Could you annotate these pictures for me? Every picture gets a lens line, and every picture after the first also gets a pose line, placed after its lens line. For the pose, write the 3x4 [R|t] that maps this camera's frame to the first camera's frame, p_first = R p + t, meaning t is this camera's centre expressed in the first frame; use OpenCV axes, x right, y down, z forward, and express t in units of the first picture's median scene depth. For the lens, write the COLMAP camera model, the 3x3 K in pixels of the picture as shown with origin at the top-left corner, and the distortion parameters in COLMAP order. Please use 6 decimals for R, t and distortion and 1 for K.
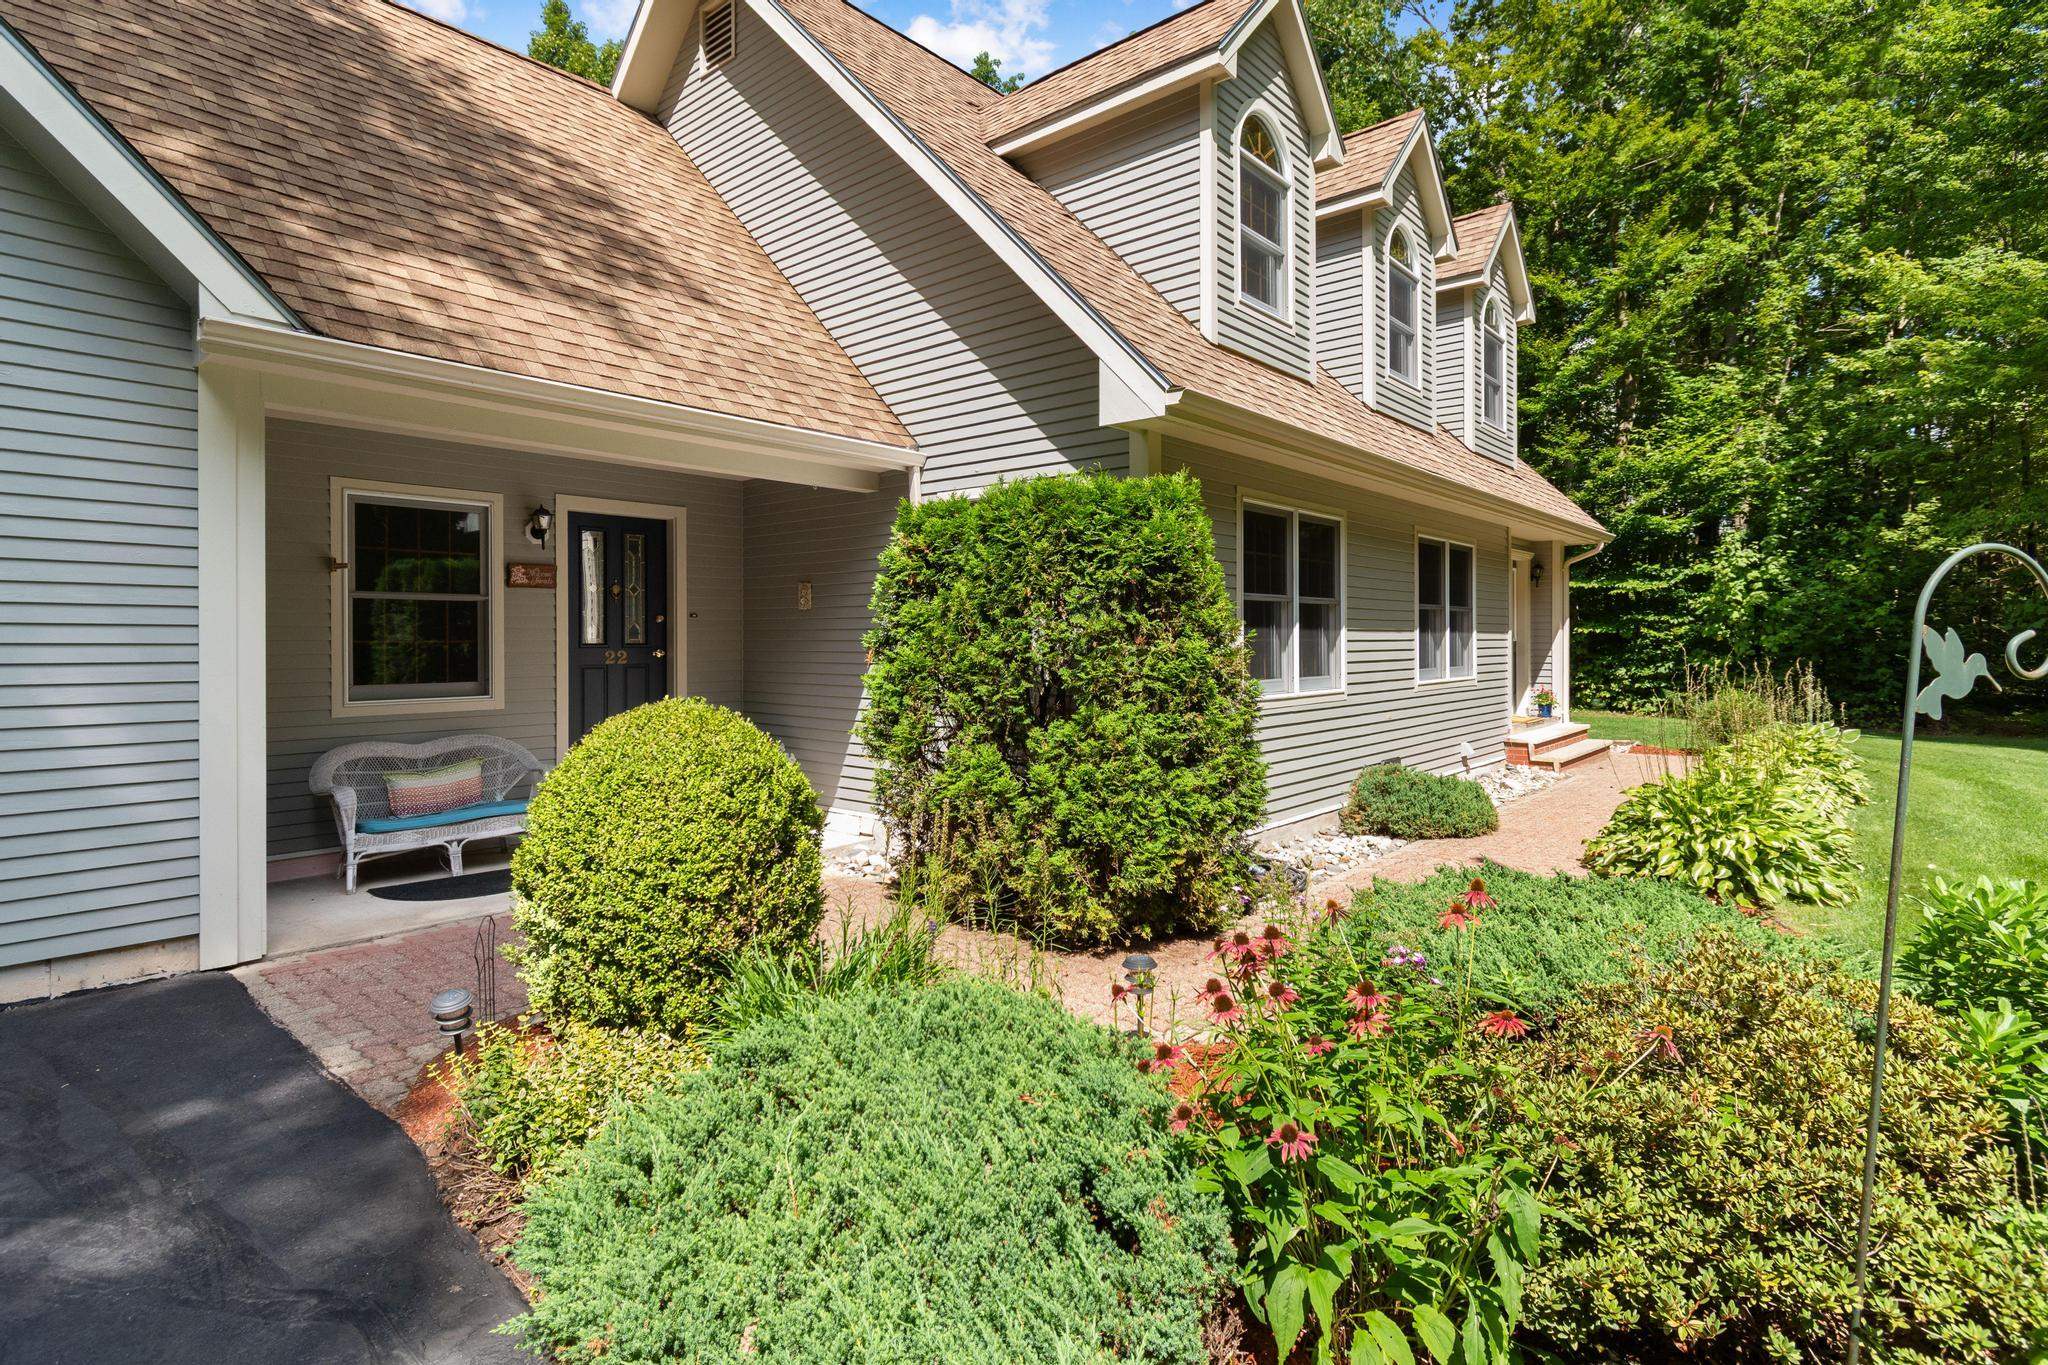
lens RADIAL K [[1033.7, 0, 1019.6], [0, 1033.7, 655.7], [0, 0, 1]] dist [0.000688, 0.000055]
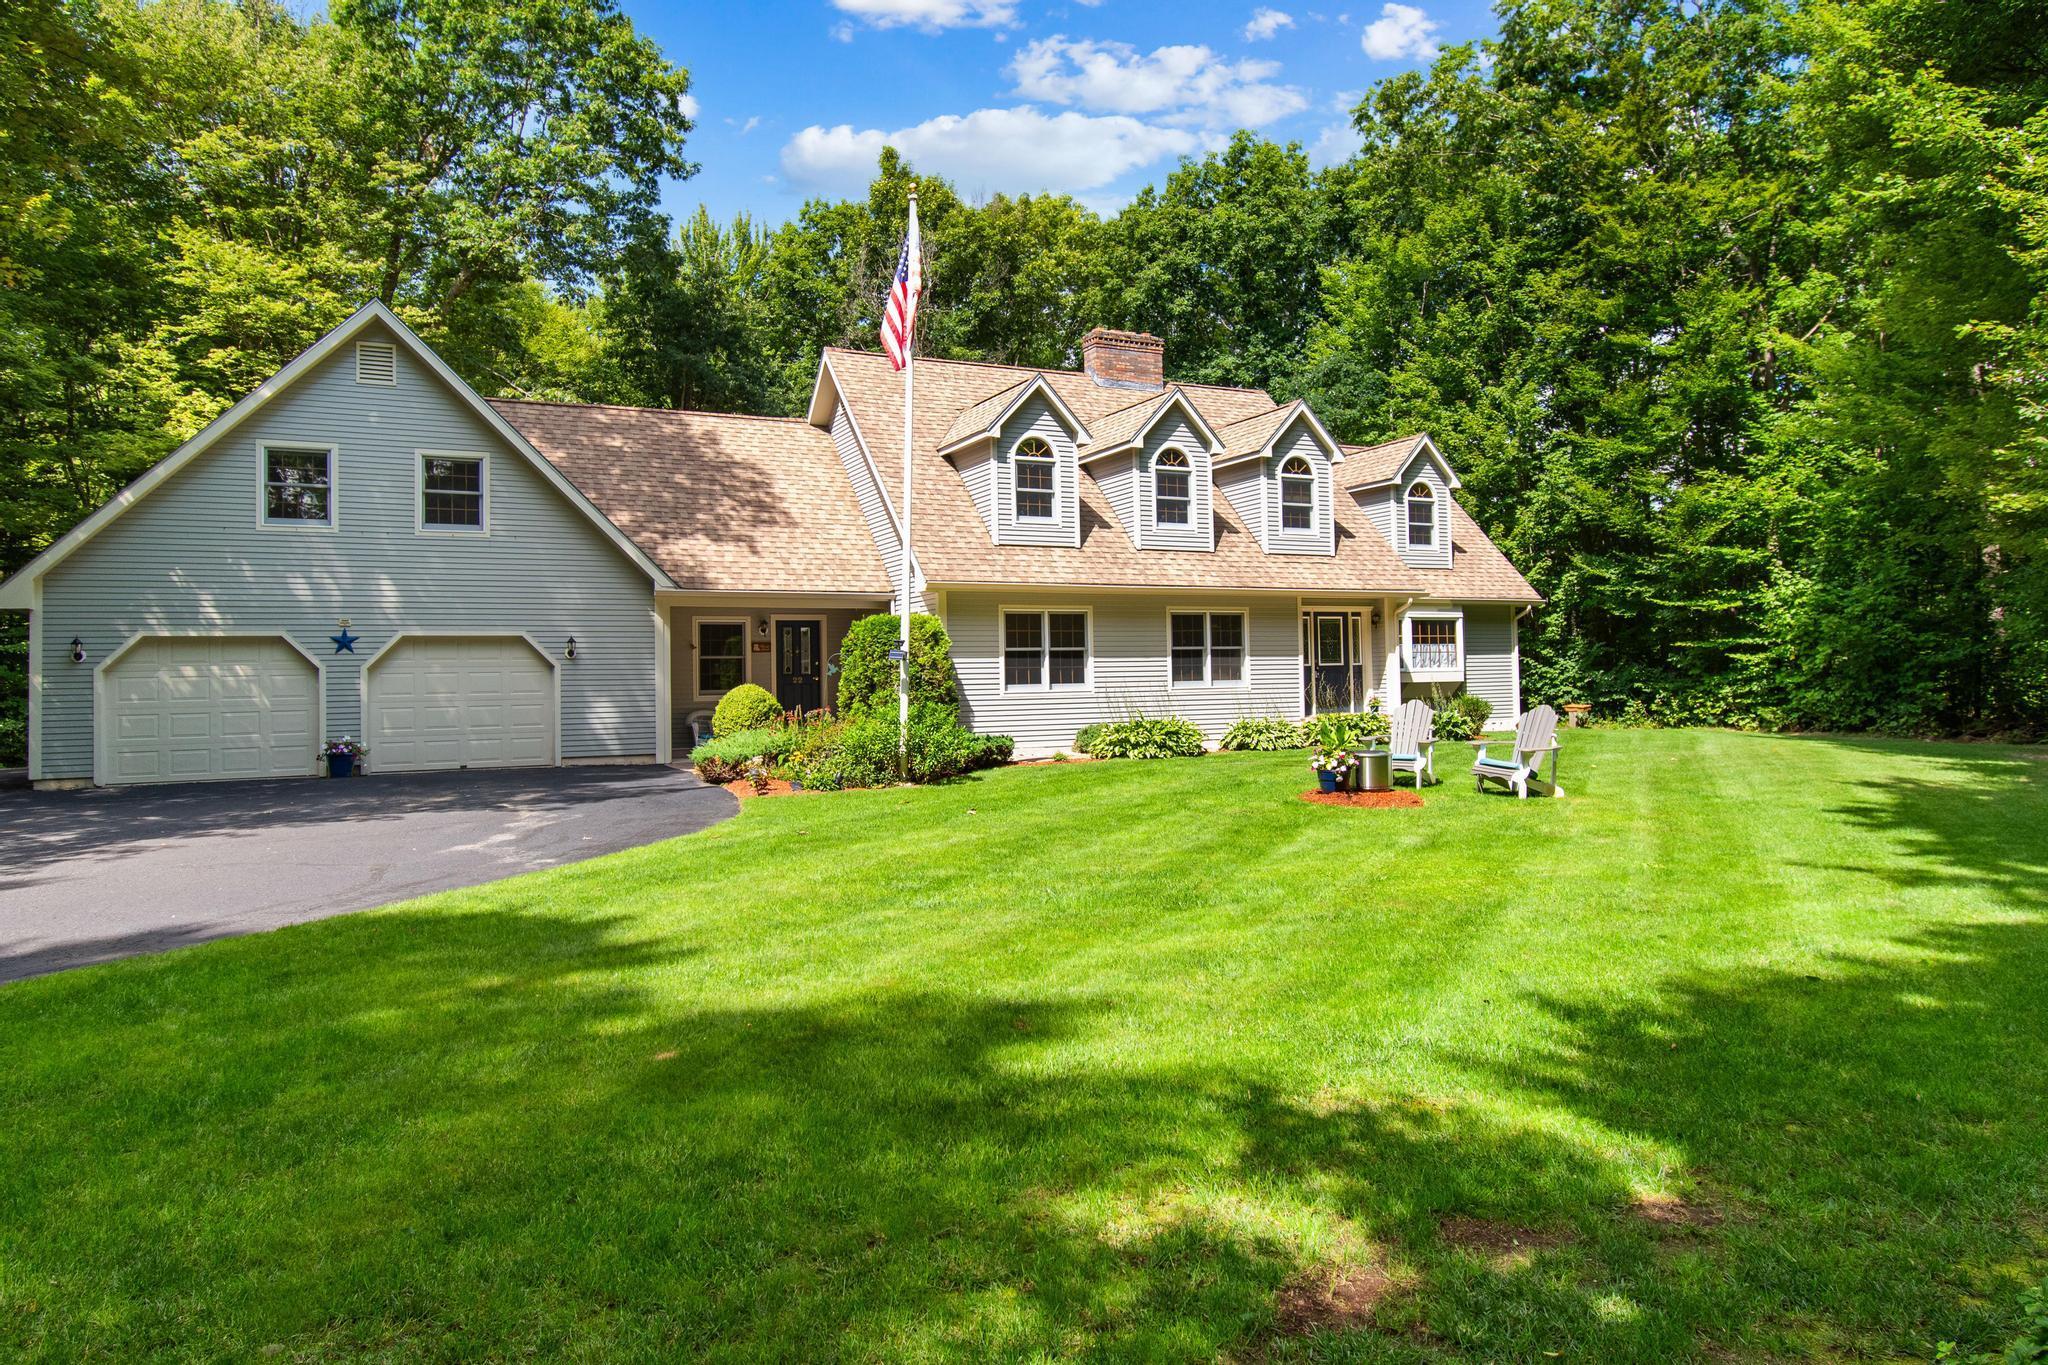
lens RADIAL K [[1298.7, 0, 1024.0], [0, 1298.7, 682.5], [0, 0, 1]] dist [-0.002497, -0.000297]
pose [[0.925624, -0.017279, -0.378051, 1.391643], [0.011908, 0.999792, -0.016541, 0.071218], [0.378258, 0.010809, 0.925637, -1.785154]]
